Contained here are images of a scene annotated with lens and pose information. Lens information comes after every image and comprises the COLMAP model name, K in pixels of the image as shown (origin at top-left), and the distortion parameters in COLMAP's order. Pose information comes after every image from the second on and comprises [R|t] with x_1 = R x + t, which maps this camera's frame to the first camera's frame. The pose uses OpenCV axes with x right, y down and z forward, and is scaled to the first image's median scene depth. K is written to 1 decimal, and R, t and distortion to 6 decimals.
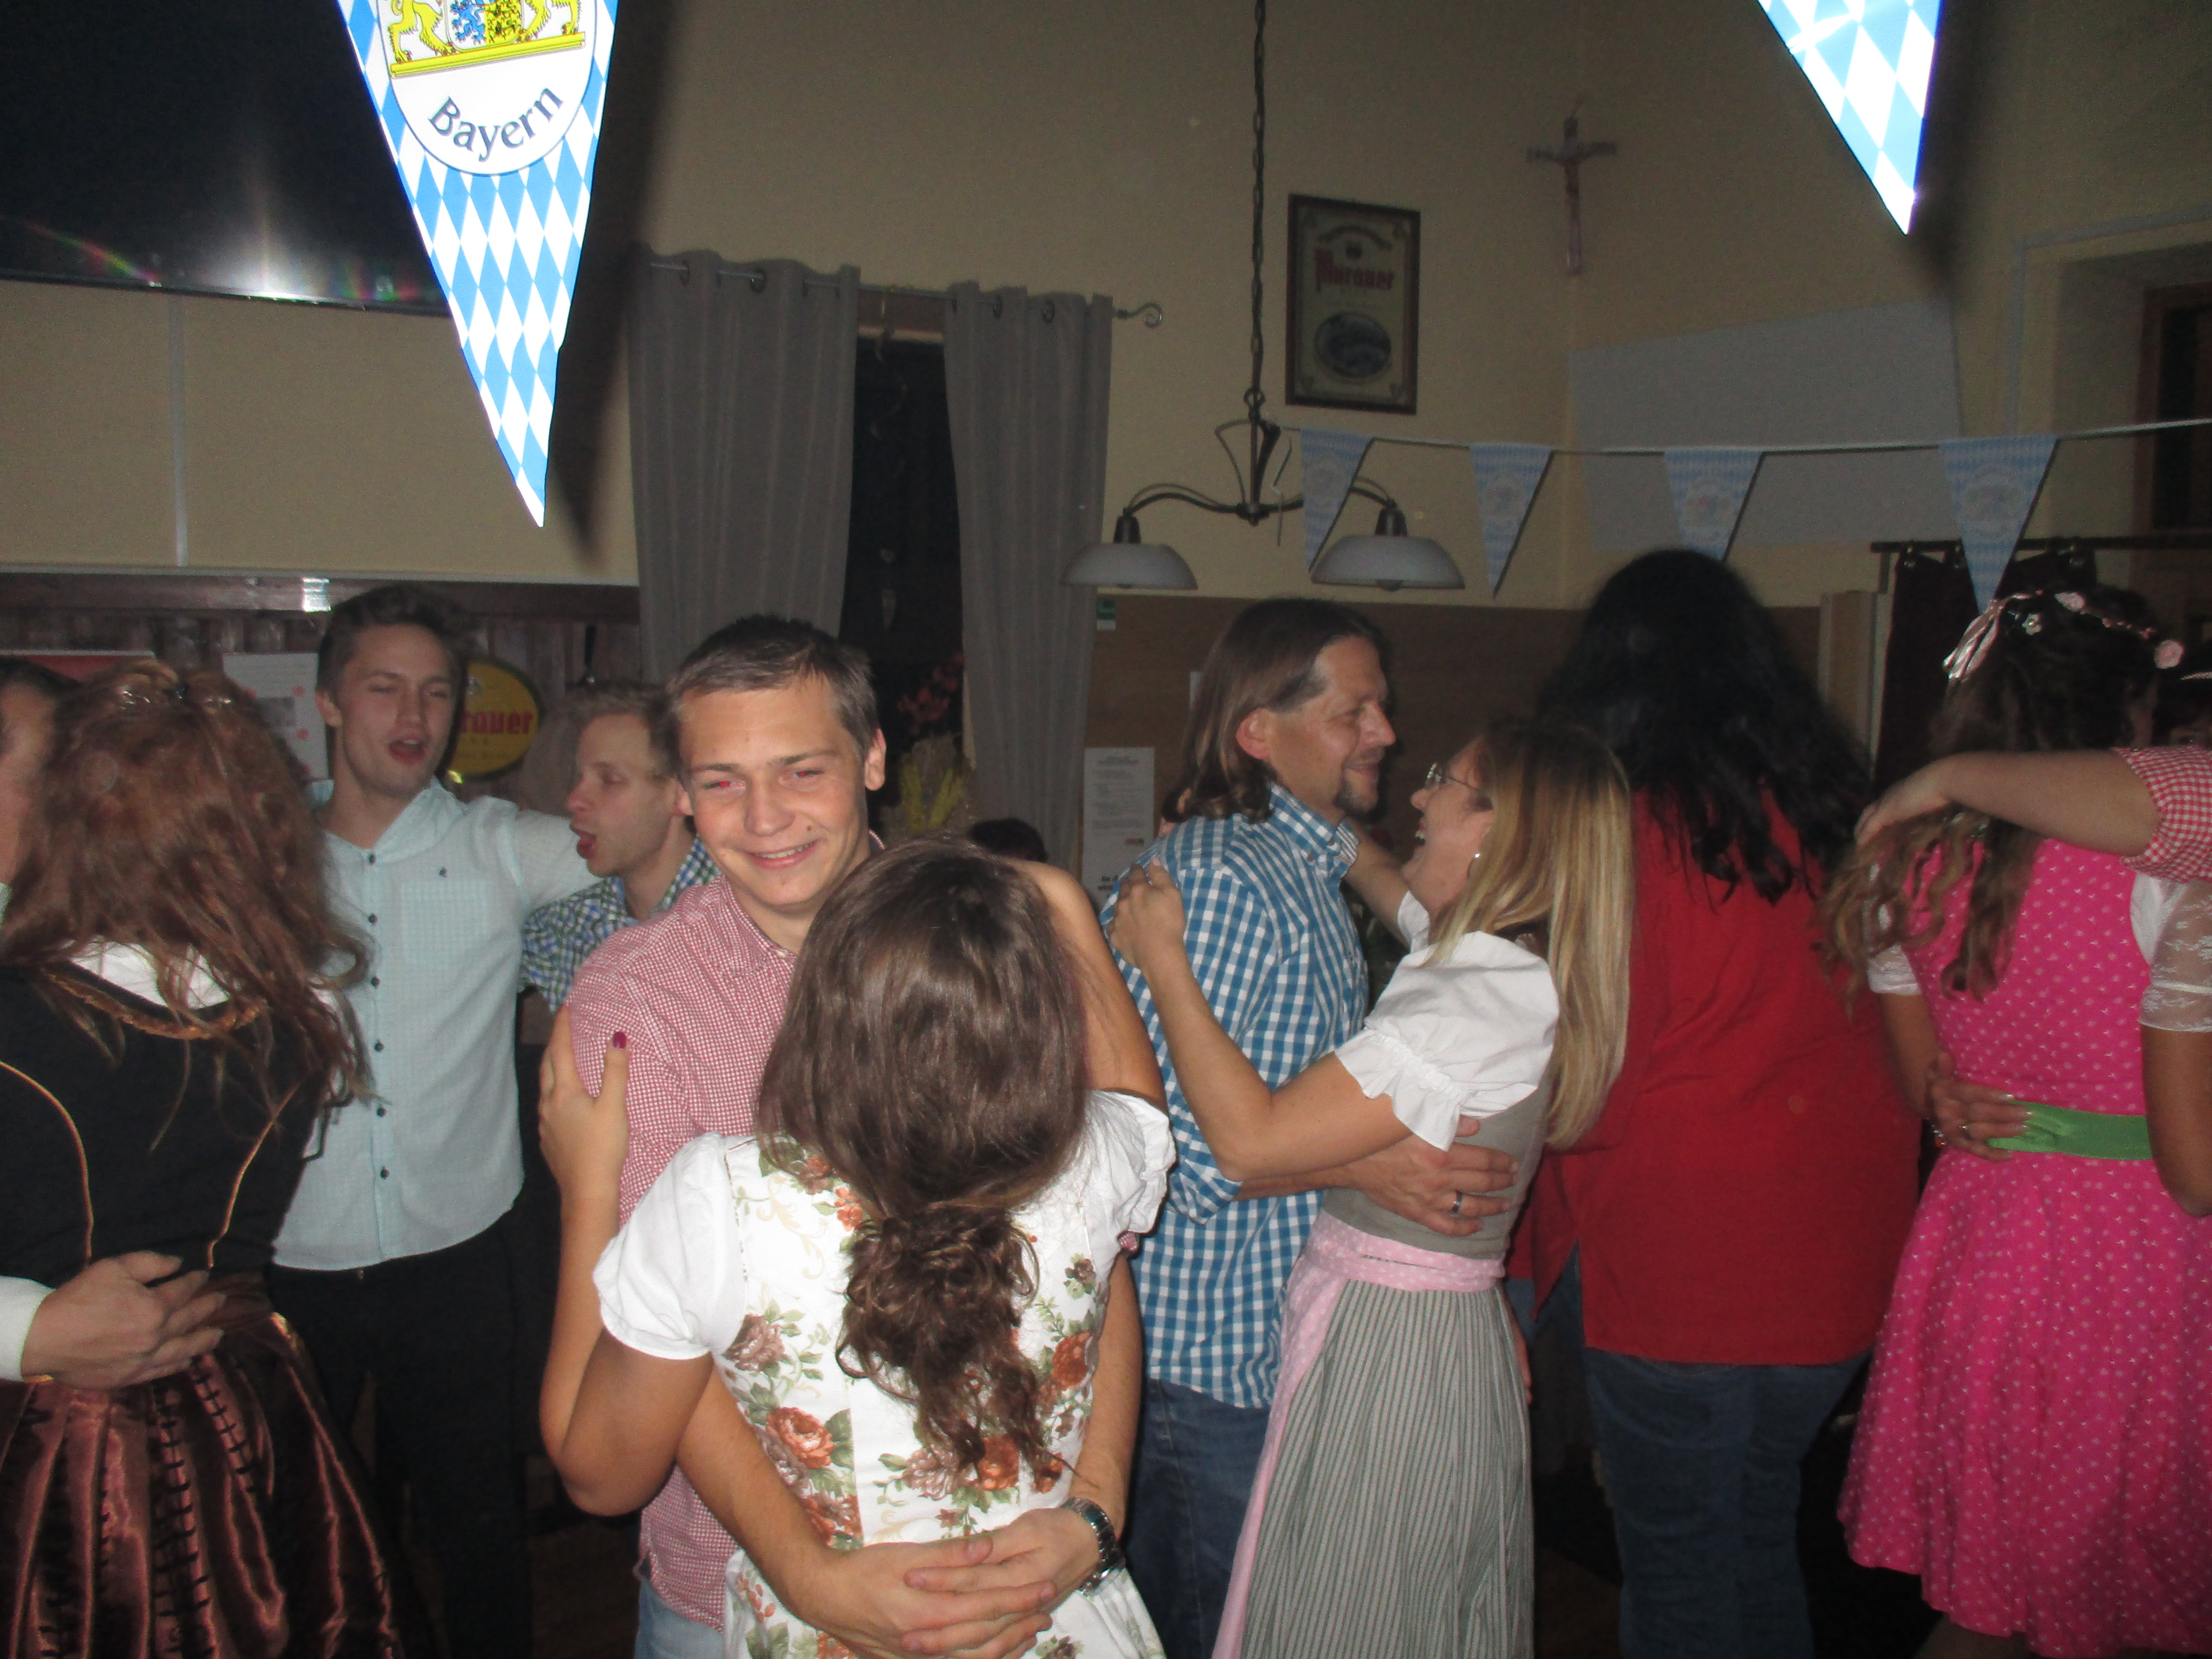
lens RADIAL K [[1852.7, 0, 1115.3], [0, 1852.7, 822.1], [0, 0, 1]] dist [-0.049231, 0.120028]
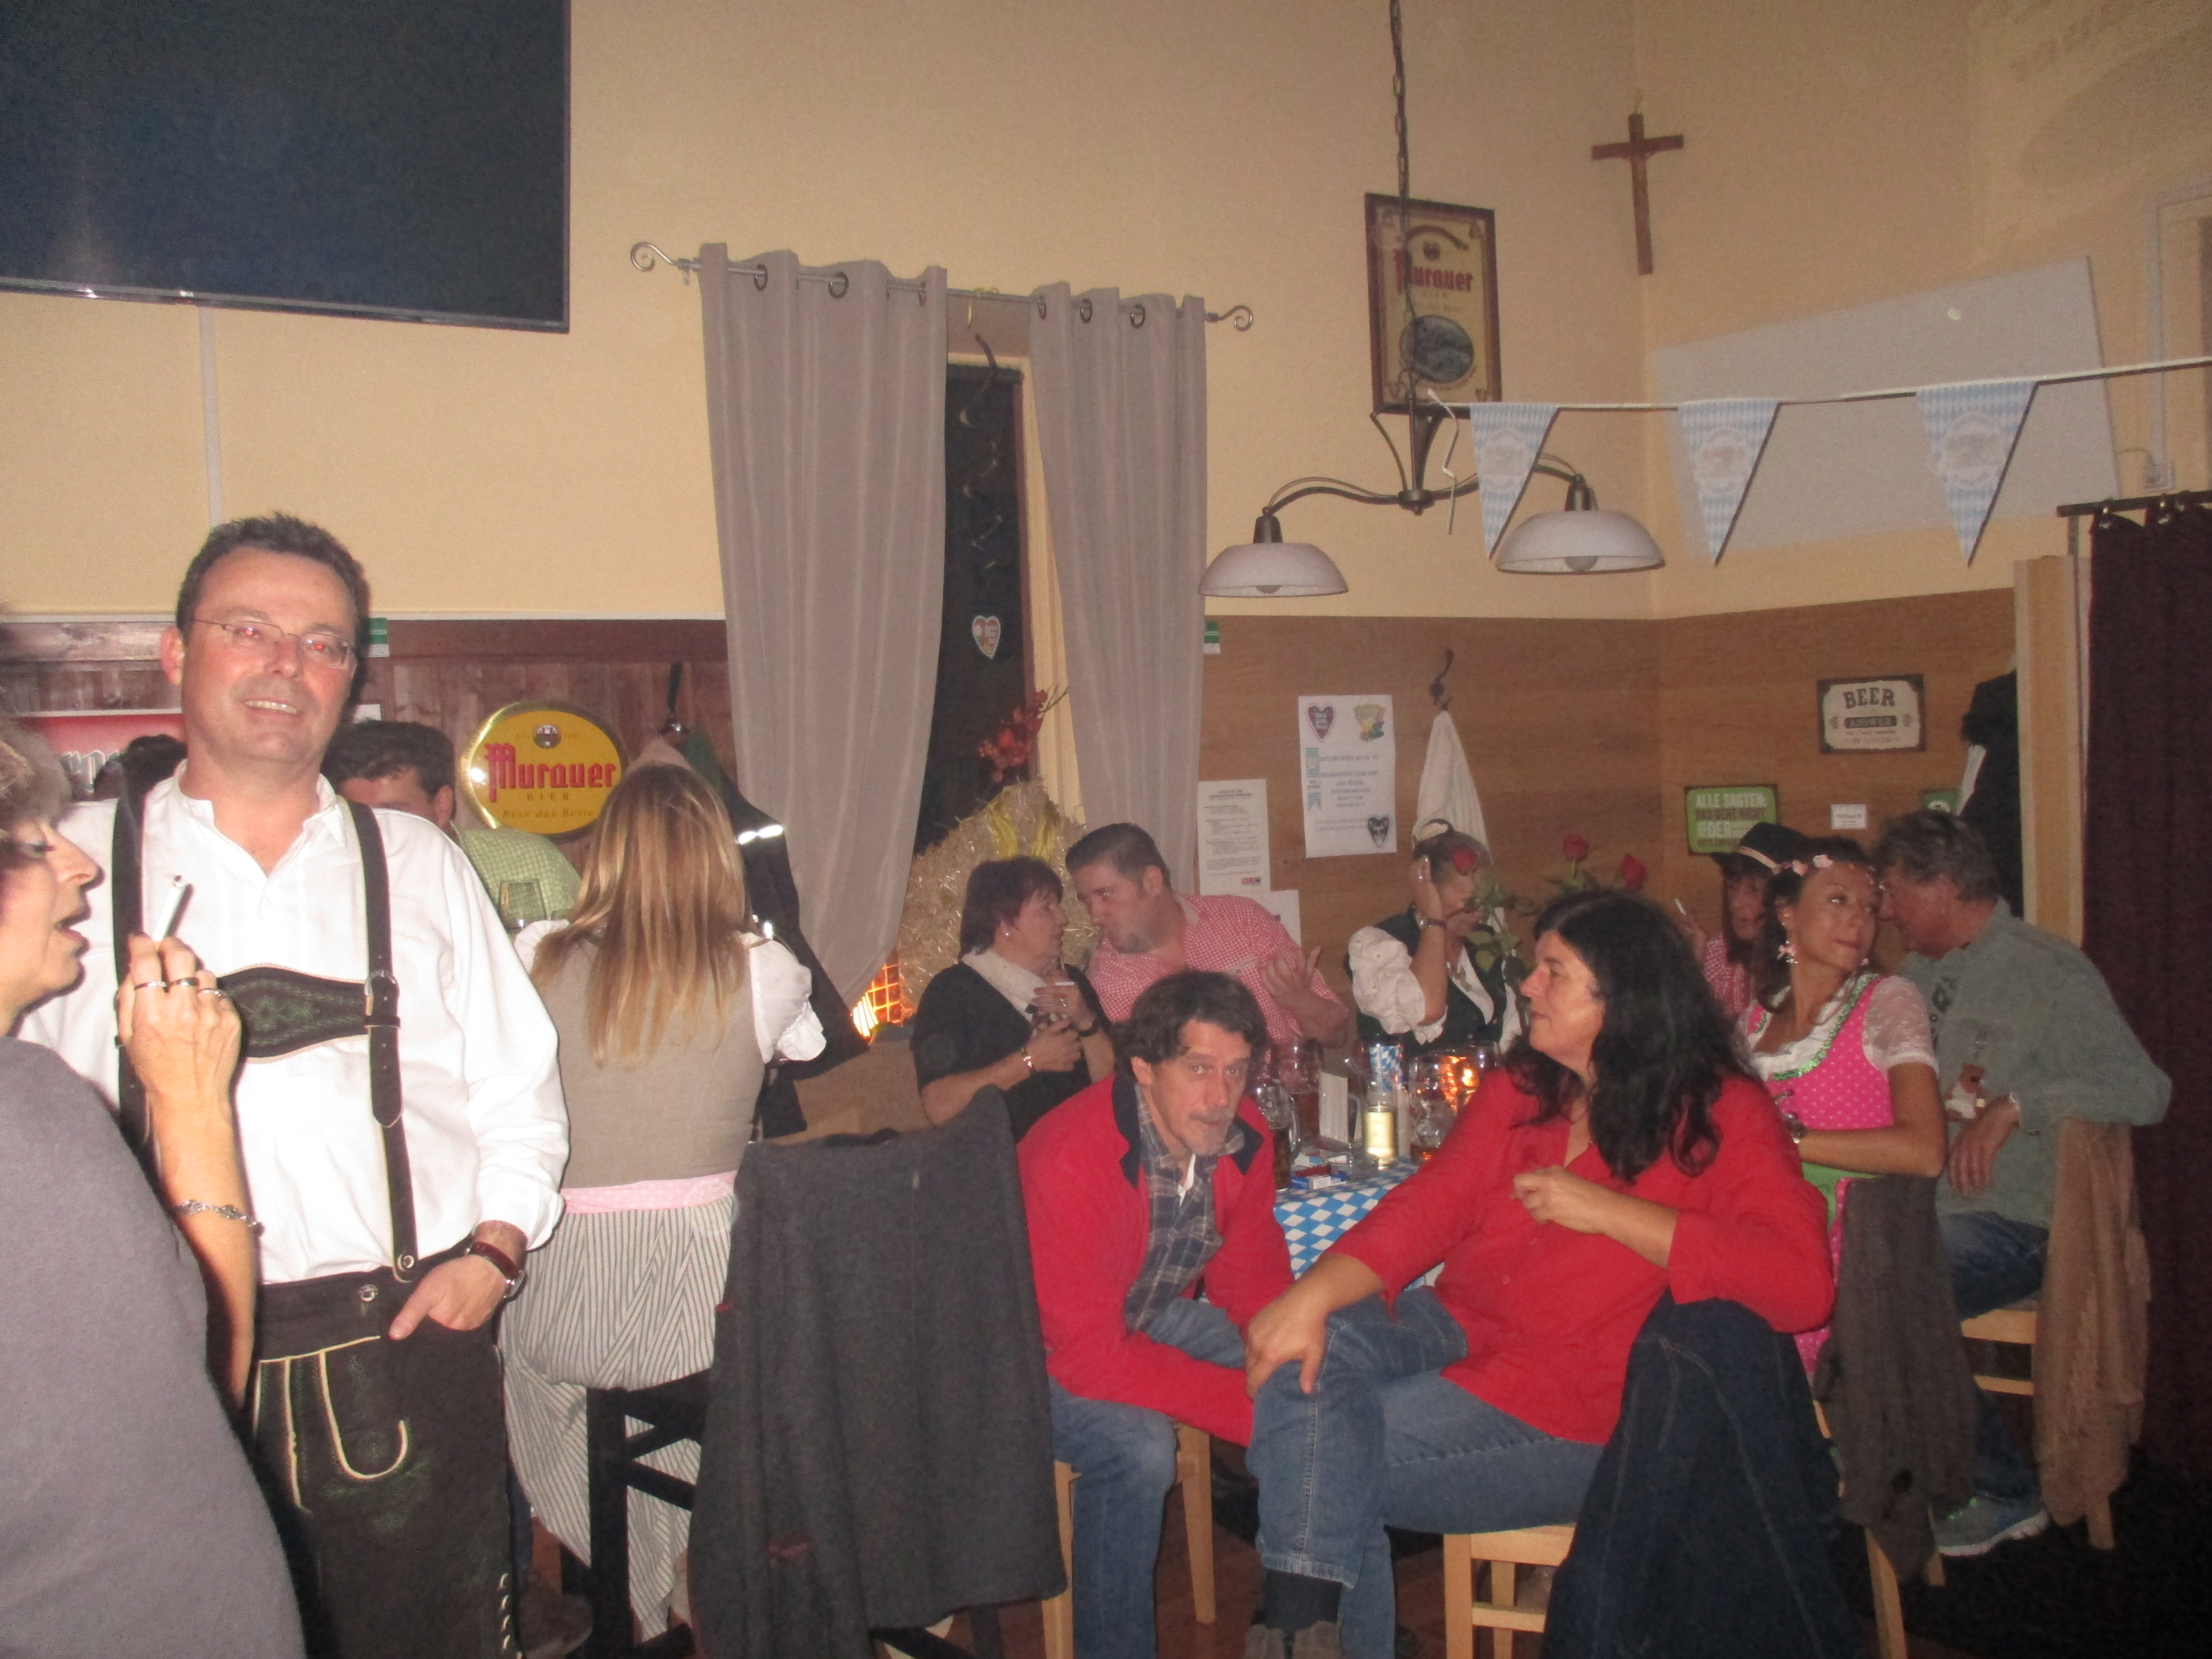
lens RADIAL K [[1852.7, 0, 1115.3], [0, 1852.7, 822.1], [0, 0, 1]] dist [-0.049231, 0.120028]
pose [[0.996131, -0.053929, 0.069385, -0.146872], [0.057749, 0.996855, -0.054268, 0.033552], [-0.066240, 0.058065, 0.996113, 0.100392]]
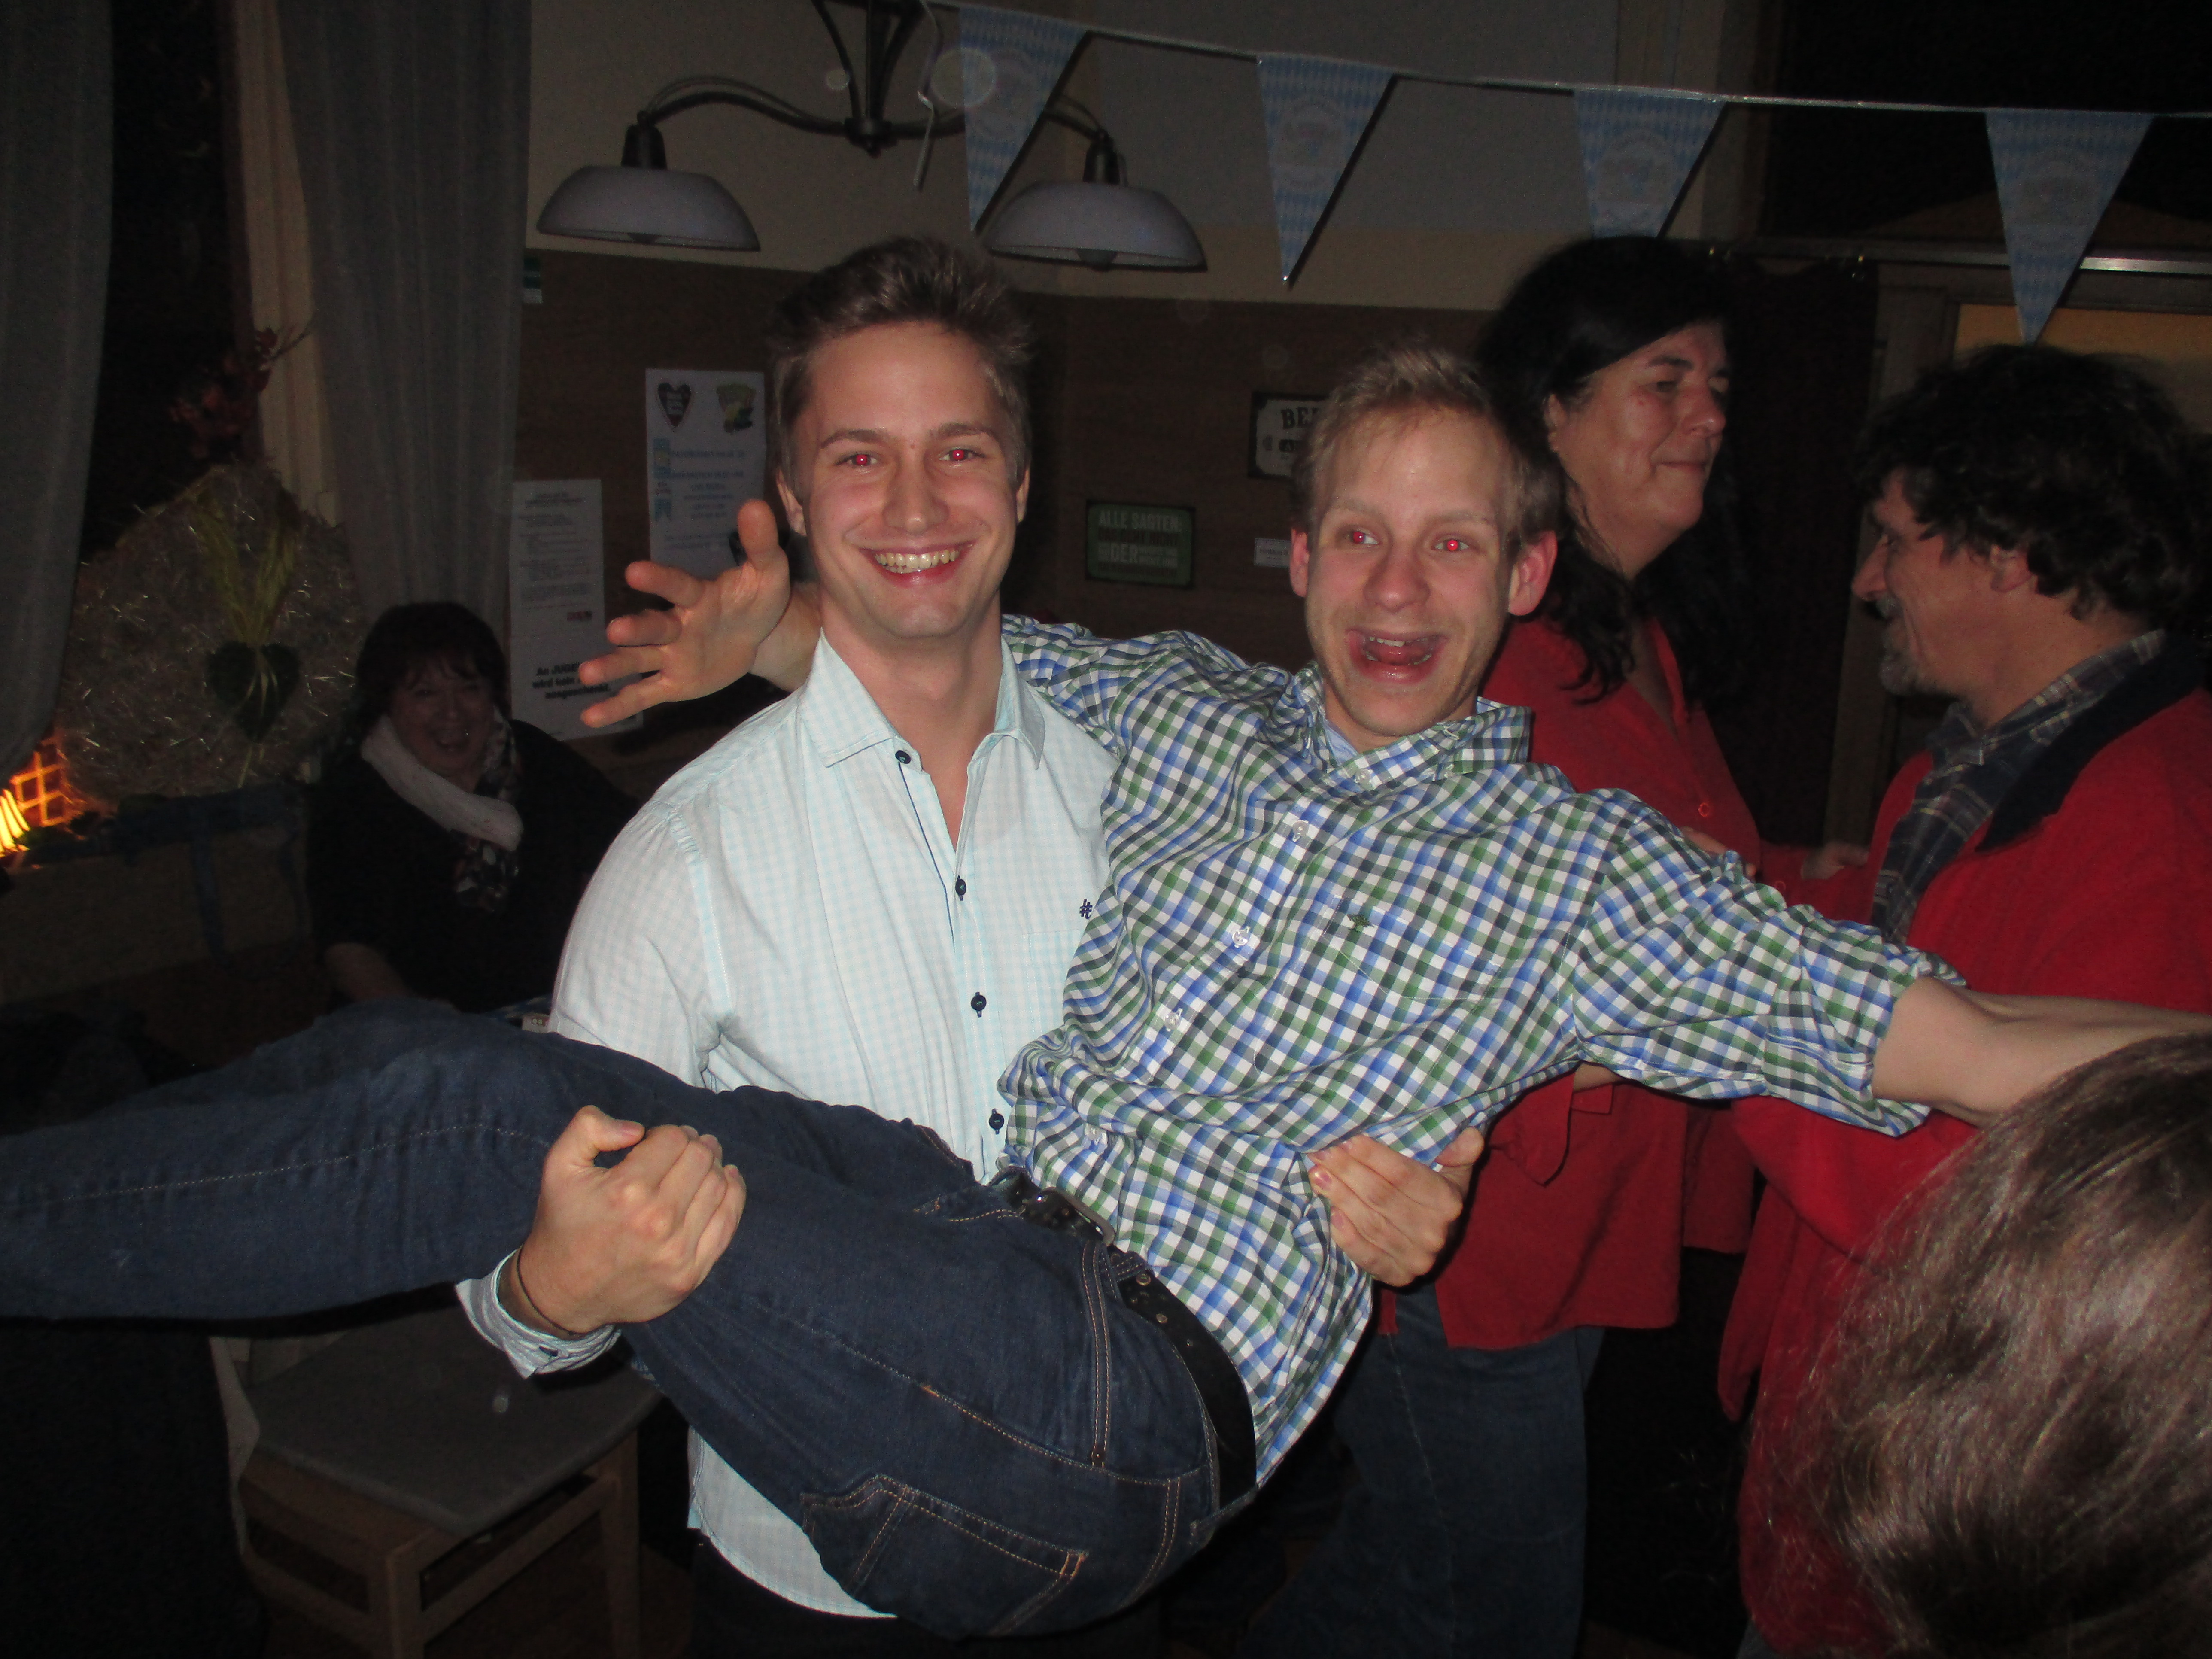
lens RADIAL K [[1846.3, 0, 1113.1], [0, 1846.3, 820.7], [0, 0, 1]] dist [-0.017216, -0.003051]
pose [[0.883141, -0.090892, 0.460218, -0.170264], [0.008312, 0.983928, 0.178373, -0.043807], [-0.469034, -0.153703, 0.869702, 0.354391]]
